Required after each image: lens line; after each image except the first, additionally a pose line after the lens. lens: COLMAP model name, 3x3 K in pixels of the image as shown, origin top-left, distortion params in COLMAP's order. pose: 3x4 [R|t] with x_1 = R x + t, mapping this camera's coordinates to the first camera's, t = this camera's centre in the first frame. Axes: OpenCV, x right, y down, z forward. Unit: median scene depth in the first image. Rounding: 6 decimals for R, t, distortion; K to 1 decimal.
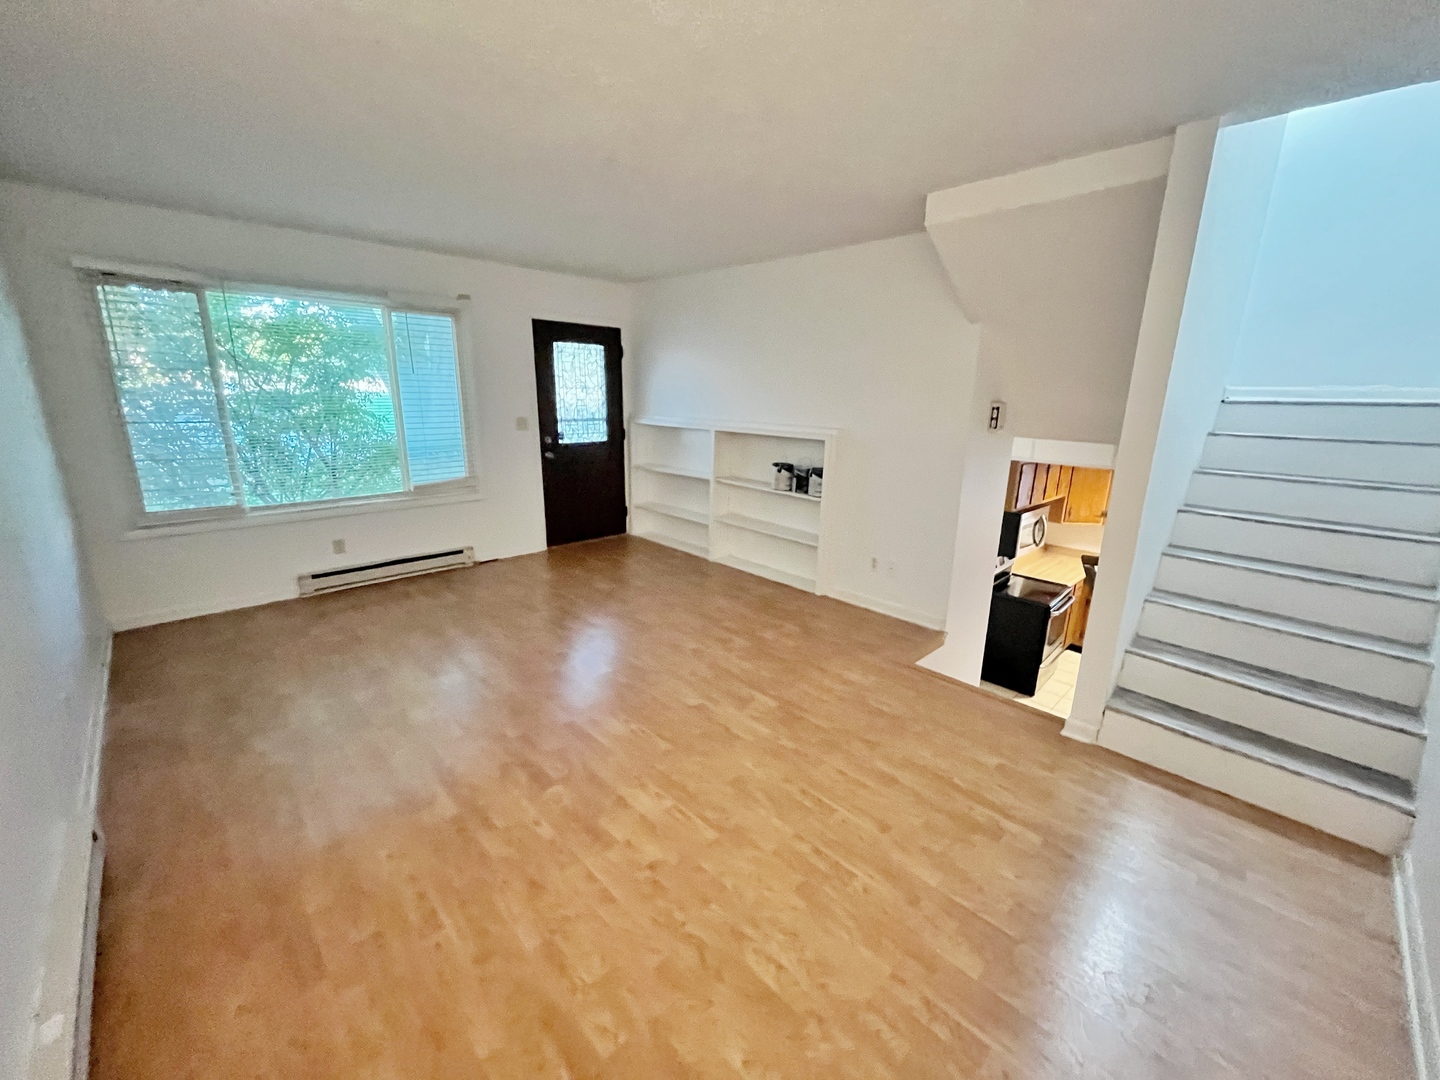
lens RADIAL K [[578.9, 0, 720.6], [0, 578.9, 541.3], [0, 0, 1]] dist [-0.002649, -0.000621]
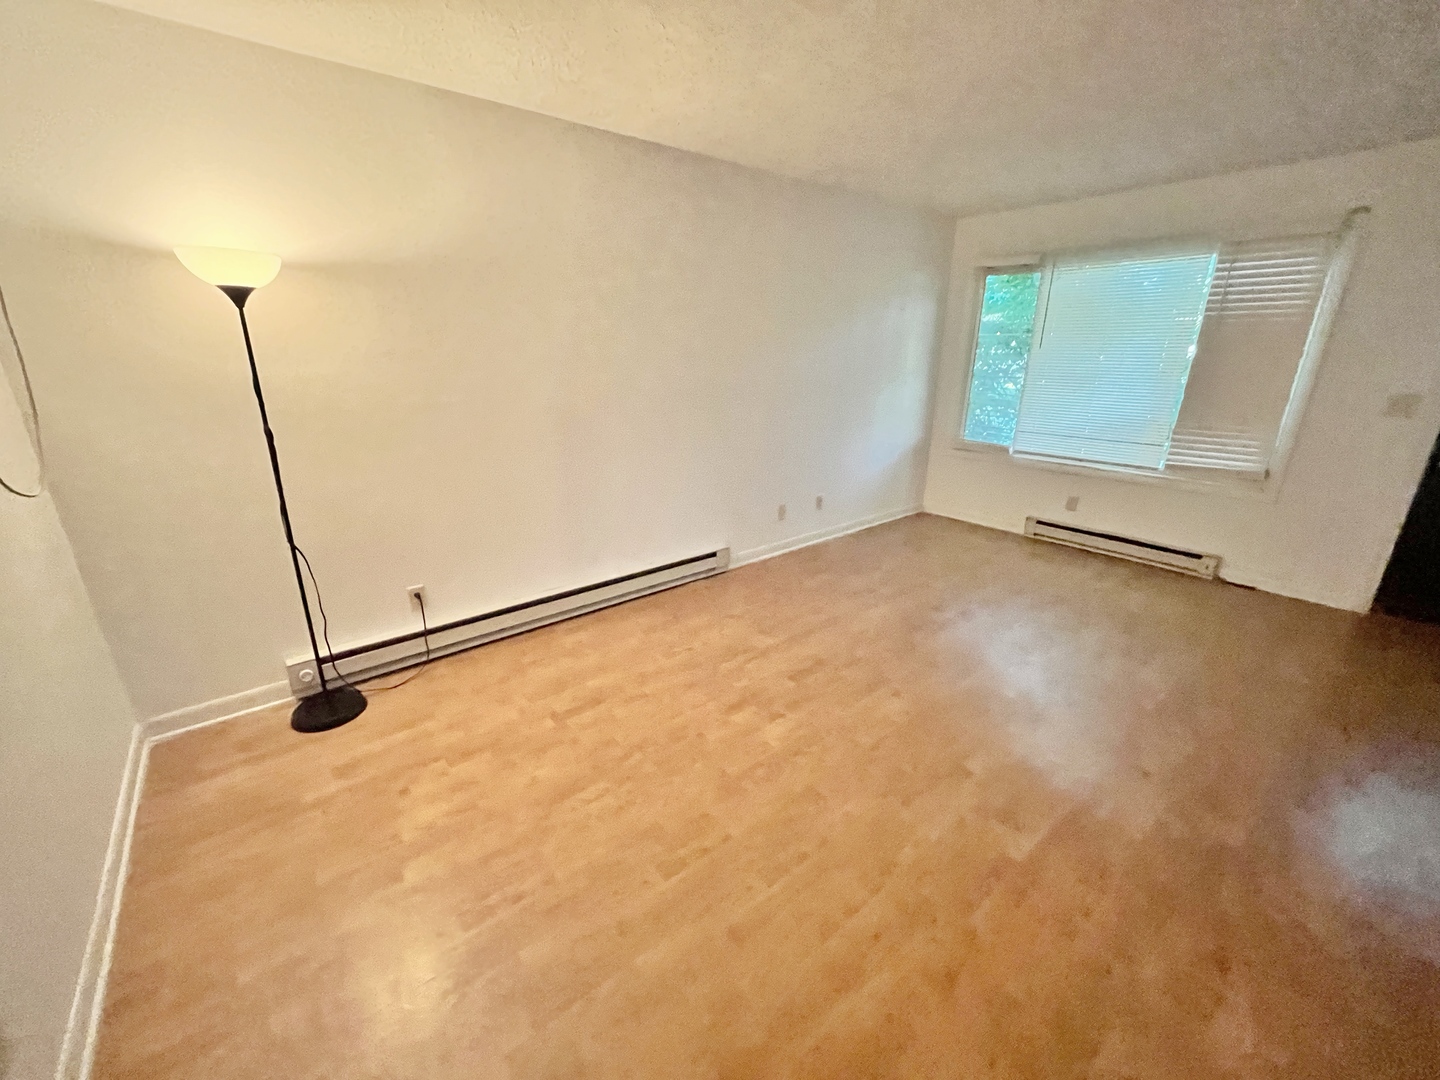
lens RADIAL K [[578.9, 0, 720.6], [0, 578.9, 541.3], [0, 0, 1]] dist [-0.002649, -0.000621]
pose [[-0.082251, 0.297739, -0.951097, 0.391406], [-0.257514, 0.915573, 0.308889, -0.085298], [0.962768, 0.270327, 0.001365, 0.396869]]
